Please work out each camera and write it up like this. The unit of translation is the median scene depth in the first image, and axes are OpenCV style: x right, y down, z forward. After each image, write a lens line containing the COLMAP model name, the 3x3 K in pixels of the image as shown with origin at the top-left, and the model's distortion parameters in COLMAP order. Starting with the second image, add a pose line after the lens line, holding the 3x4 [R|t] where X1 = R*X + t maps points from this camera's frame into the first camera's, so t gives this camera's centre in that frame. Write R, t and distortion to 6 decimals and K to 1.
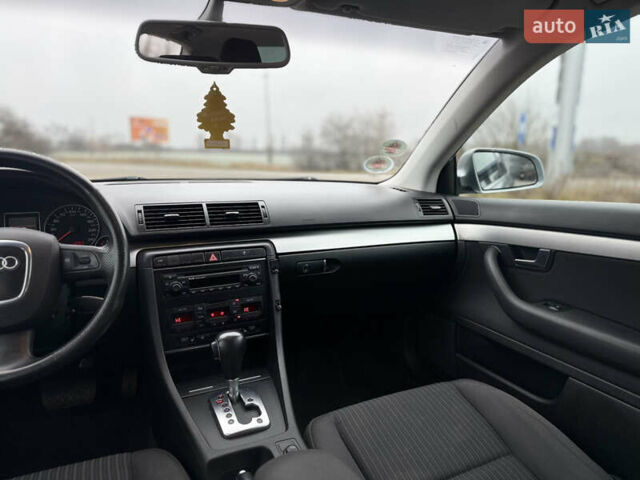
lens RADIAL K [[443.9, 0, 320.0], [0, 443.9, 240.0], [0, 0, 1]] dist [0.128468, -0.186277]
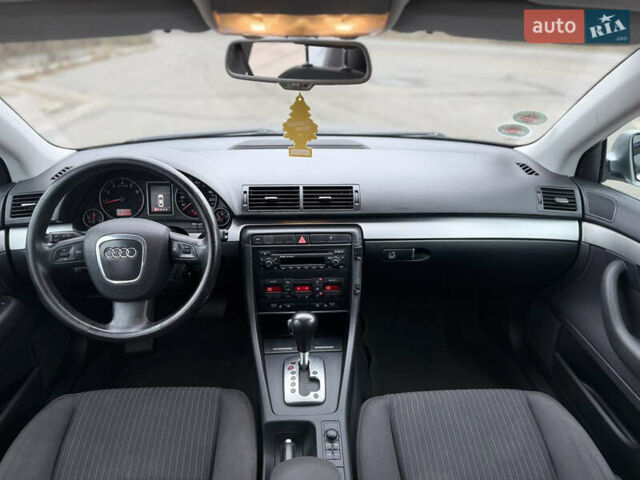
lens RADIAL K [[443.9, 0, 320.0], [0, 443.9, 240.0], [0, 0, 1]] dist [0.128468, -0.186277]
pose [[0.925578, 0.167495, -0.339485, 0.173310], [-0.072904, 0.958871, 0.274320, -0.263489], [0.371470, -0.229155, 0.899721, 0.028252]]
